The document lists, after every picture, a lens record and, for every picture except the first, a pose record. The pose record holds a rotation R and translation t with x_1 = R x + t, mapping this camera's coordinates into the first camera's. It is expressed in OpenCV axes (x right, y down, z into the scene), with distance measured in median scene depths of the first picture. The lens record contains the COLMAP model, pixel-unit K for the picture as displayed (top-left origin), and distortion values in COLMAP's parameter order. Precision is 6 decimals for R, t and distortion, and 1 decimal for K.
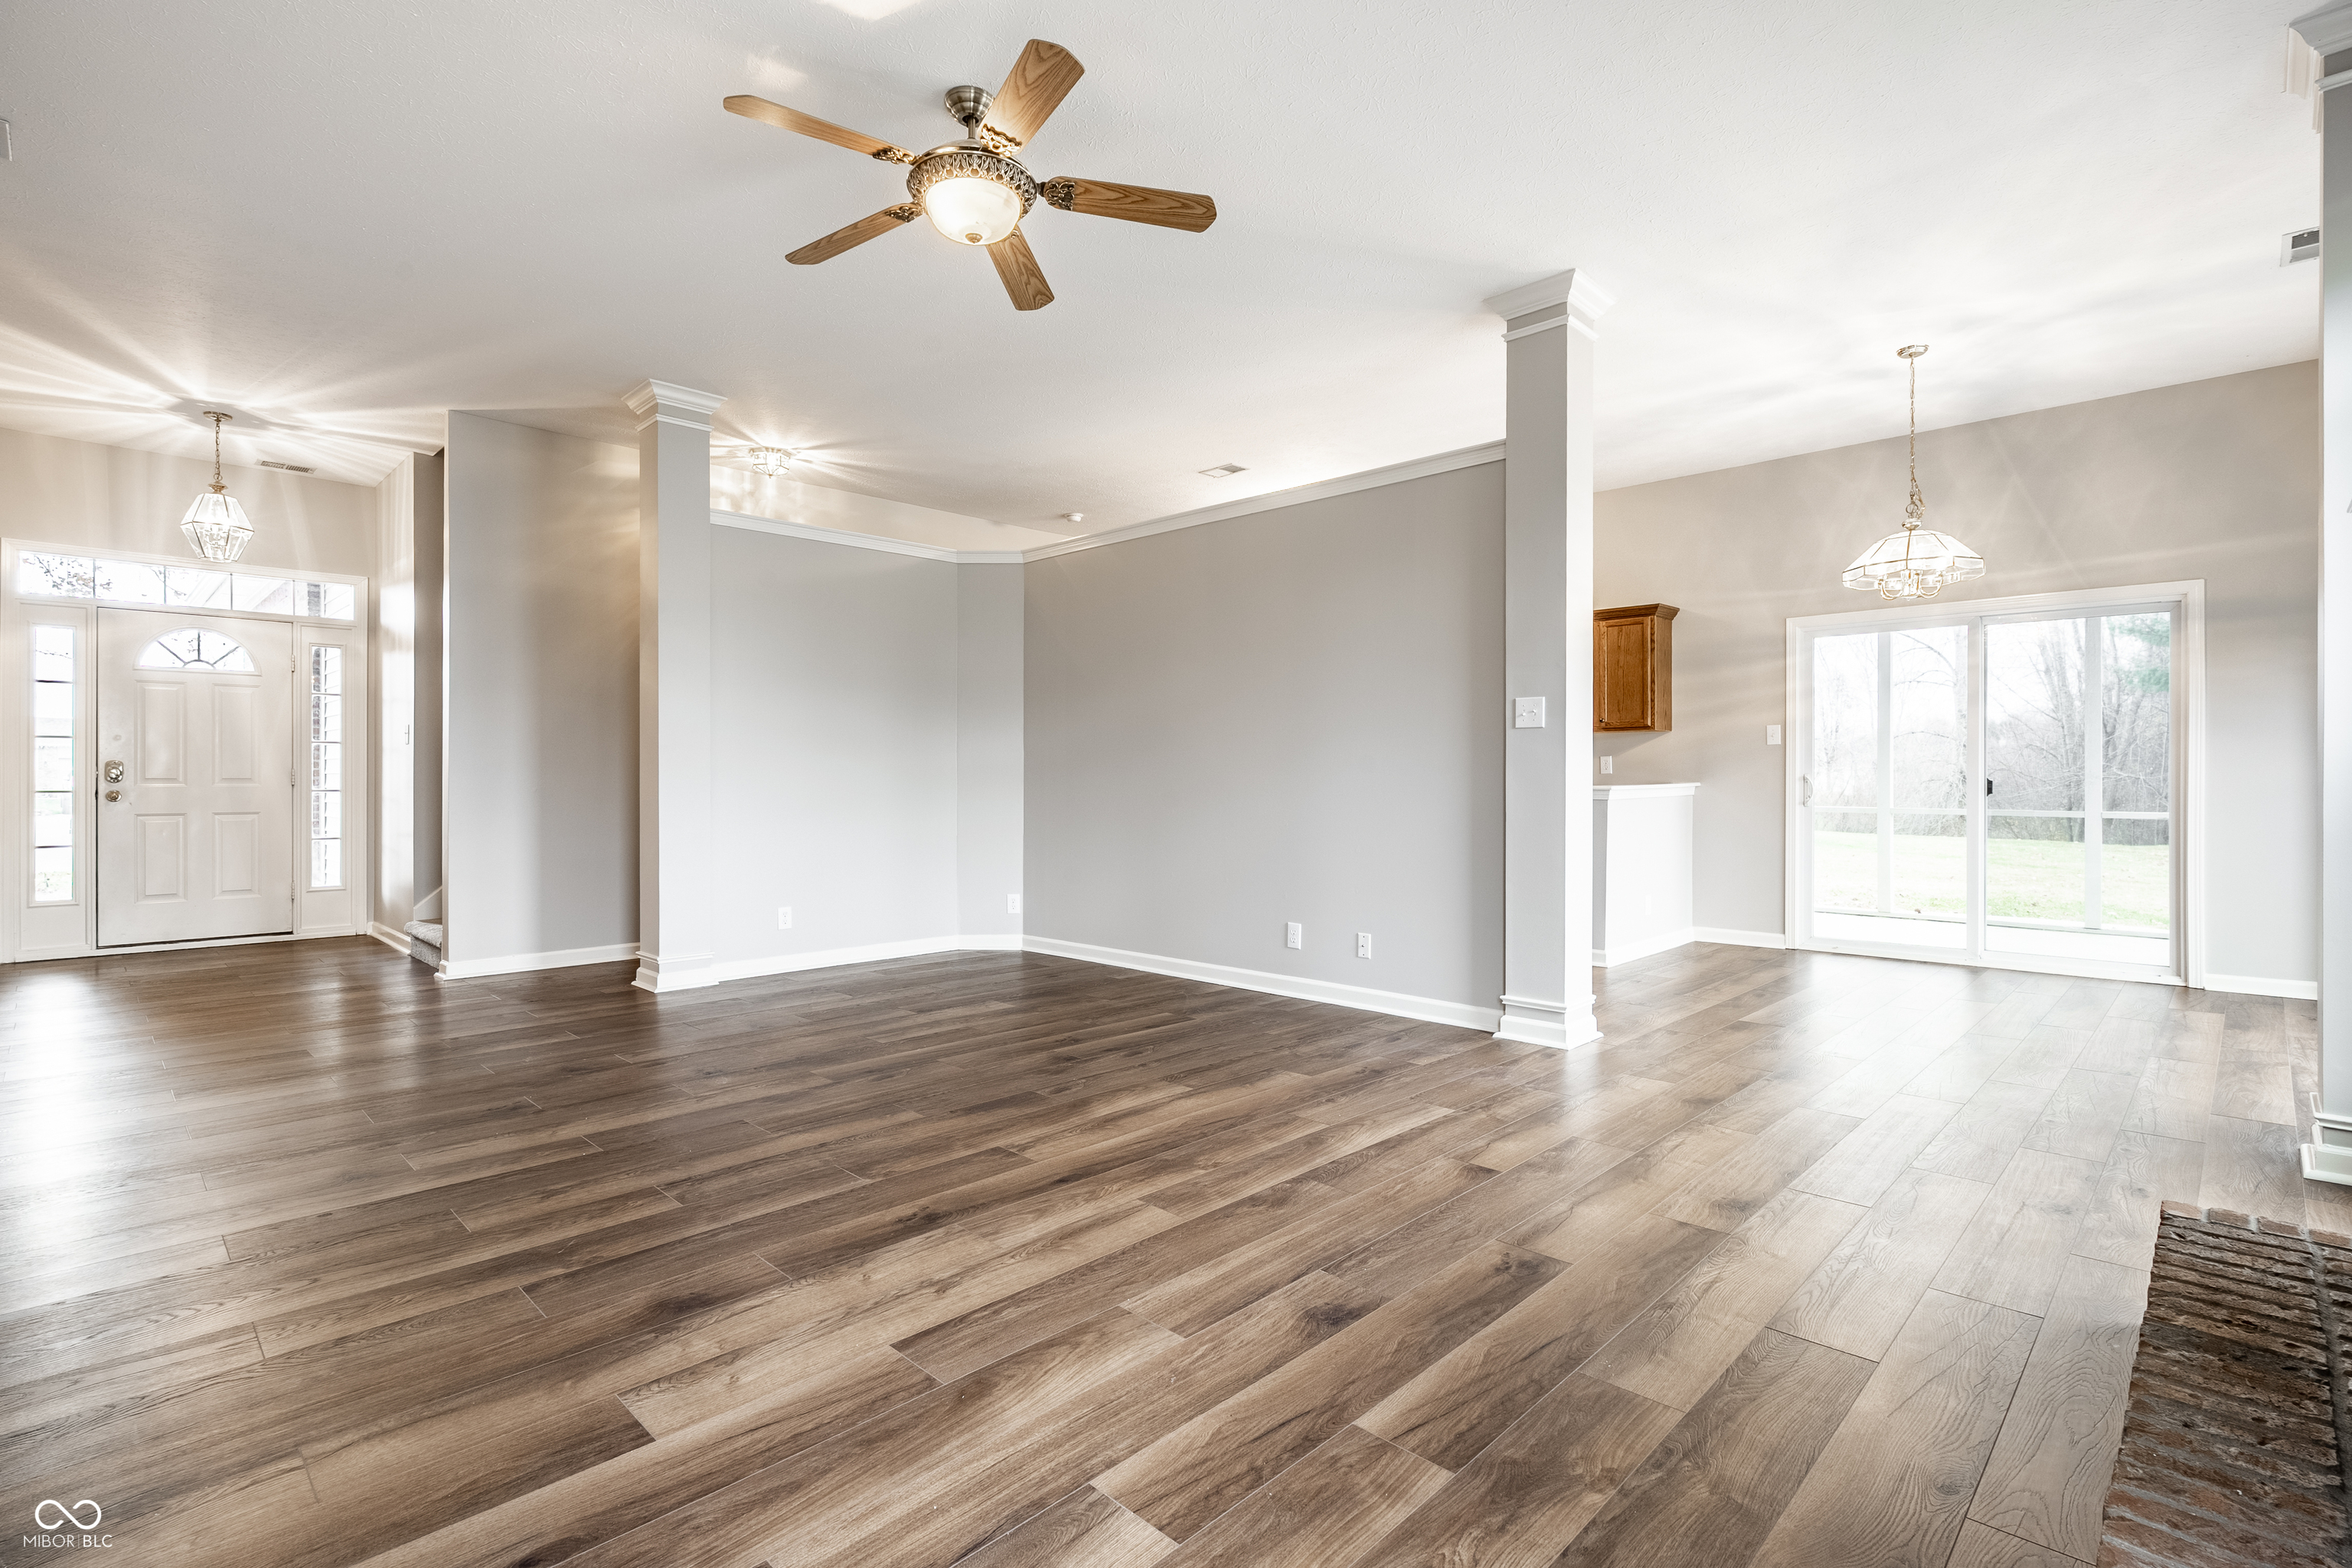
lens RADIAL K [[1134.7, 0, 1176.0], [0, 1134.7, 784.0], [0, 0, 1]] dist [-0.002411, -0.000303]
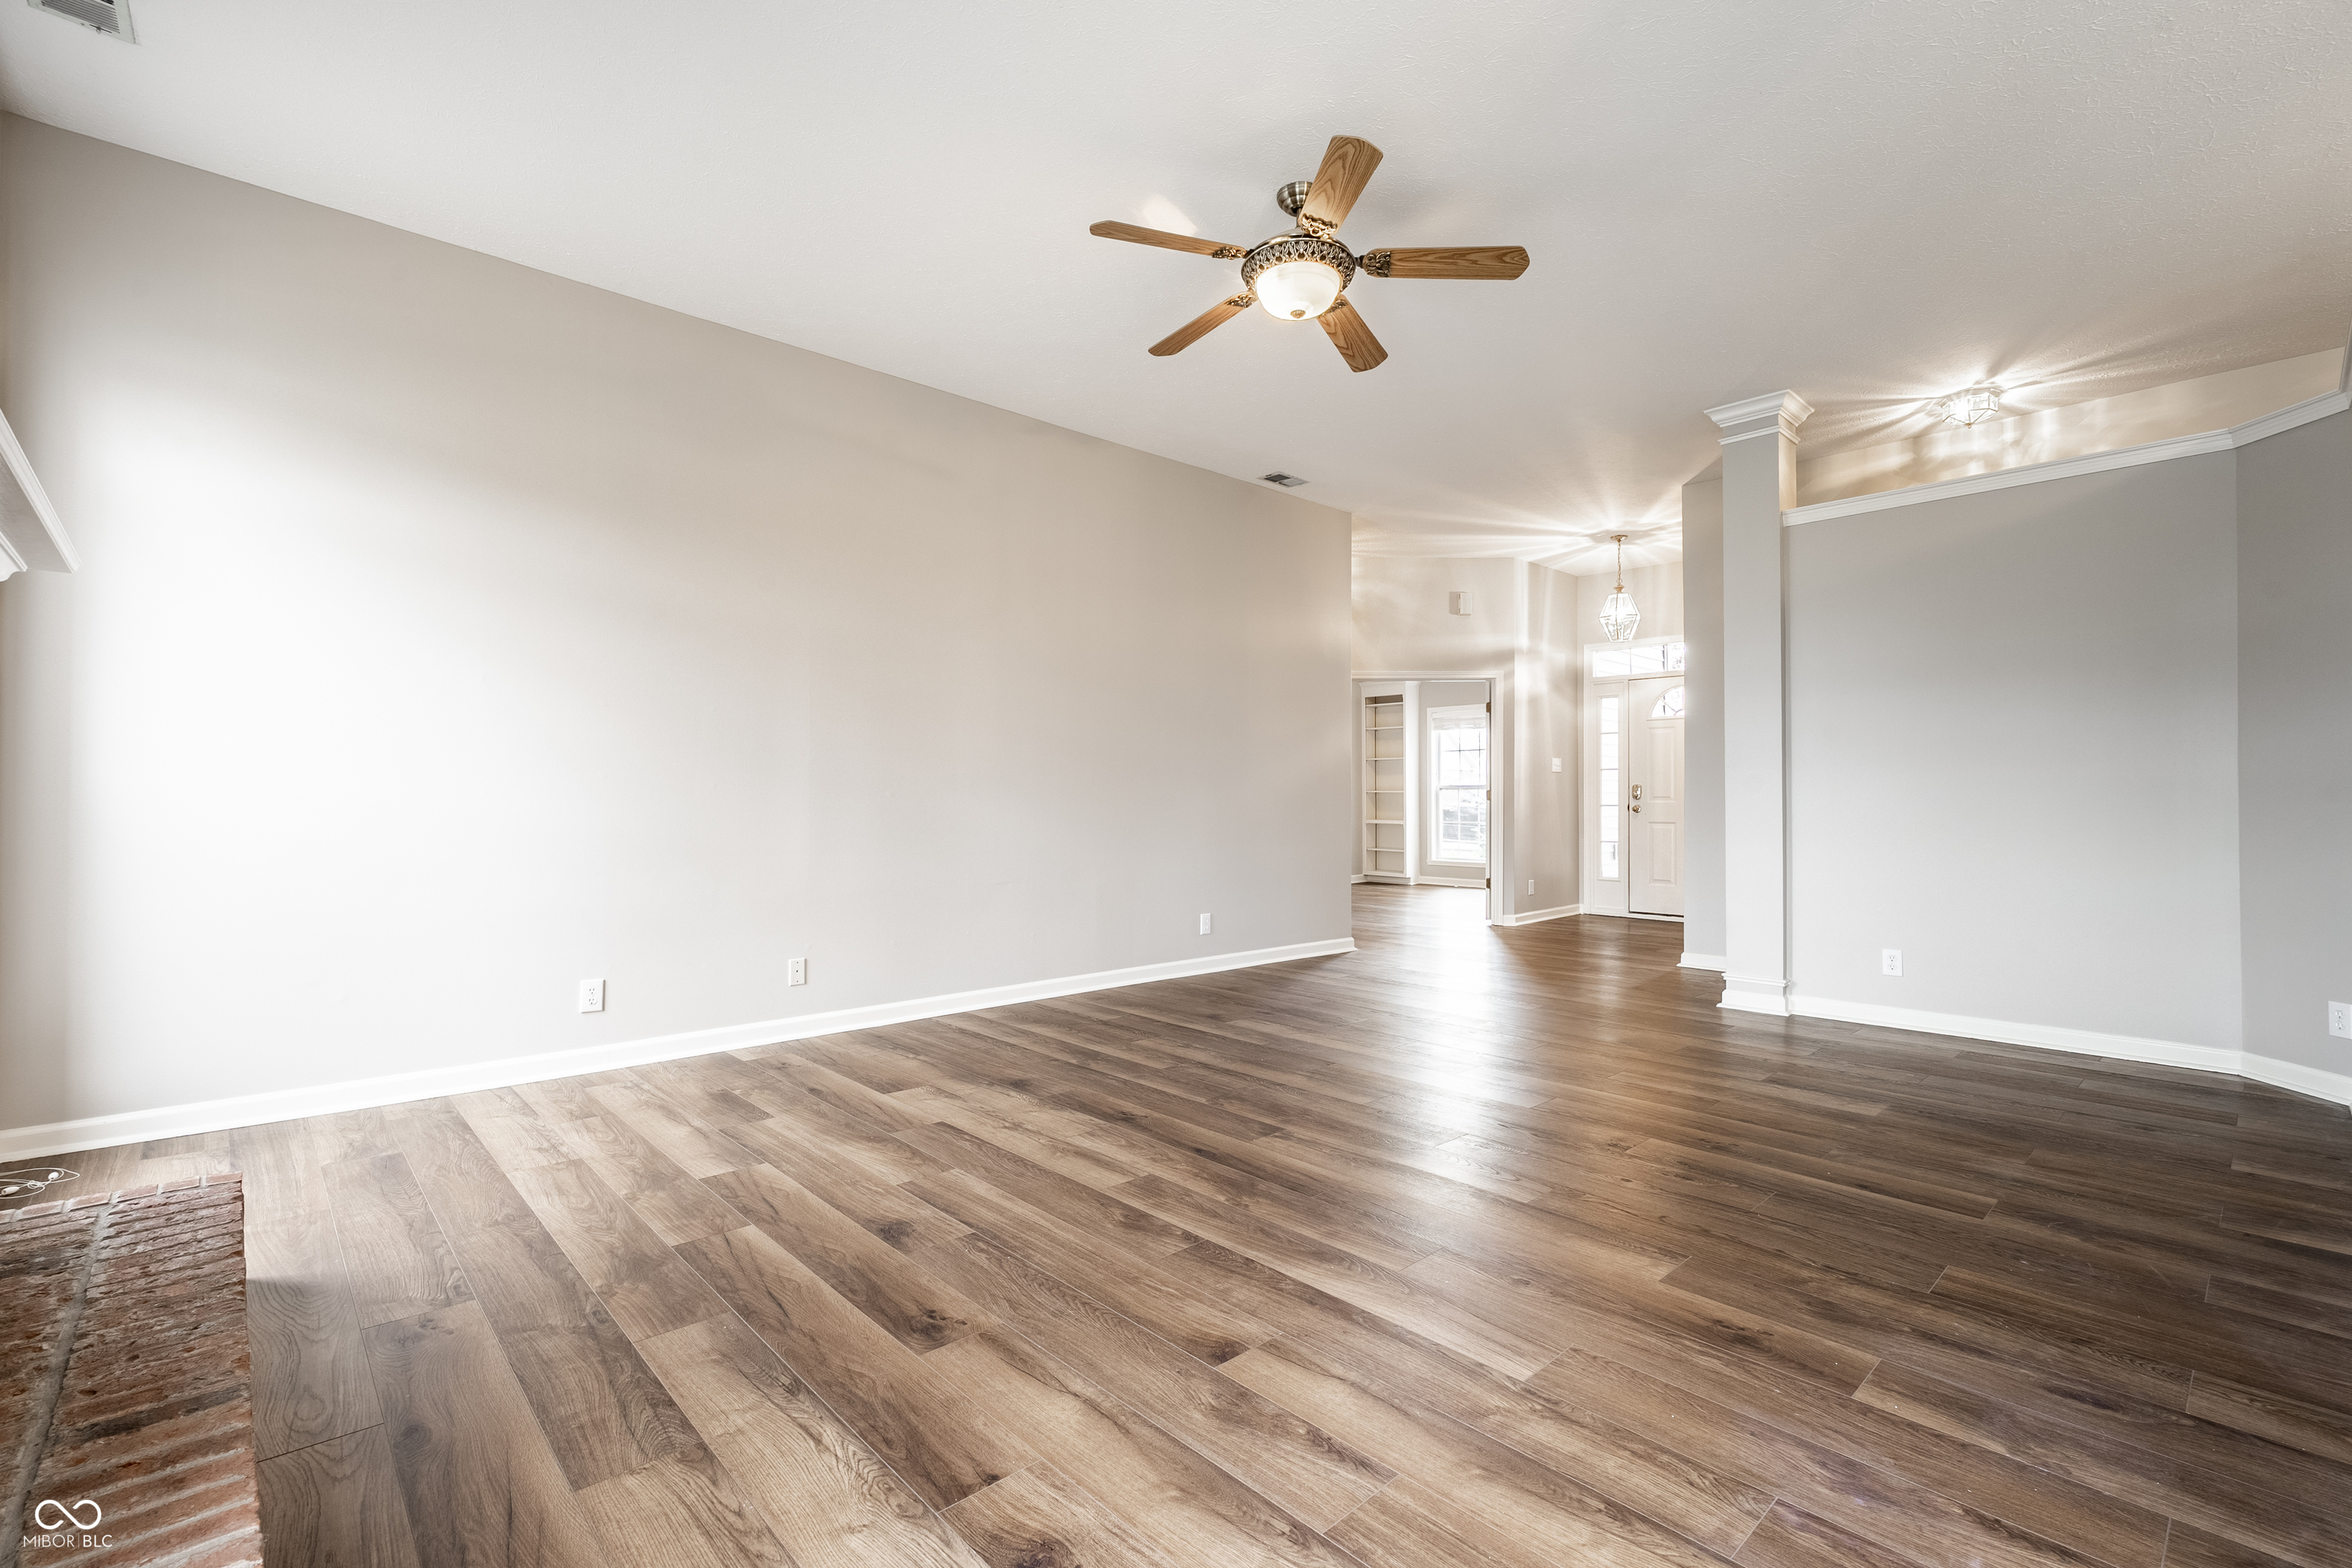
lens RADIAL K [[1074.7, 0, 1176.0], [0, 1074.7, 784.0], [0, 0, 1]] dist [-0.005544, -0.000206]
pose [[-0.082960, -0.012956, -0.996469, 1.107634], [-0.005813, 0.999905, -0.012516, -0.001940], [0.996536, 0.004754, -0.083027, 1.212440]]
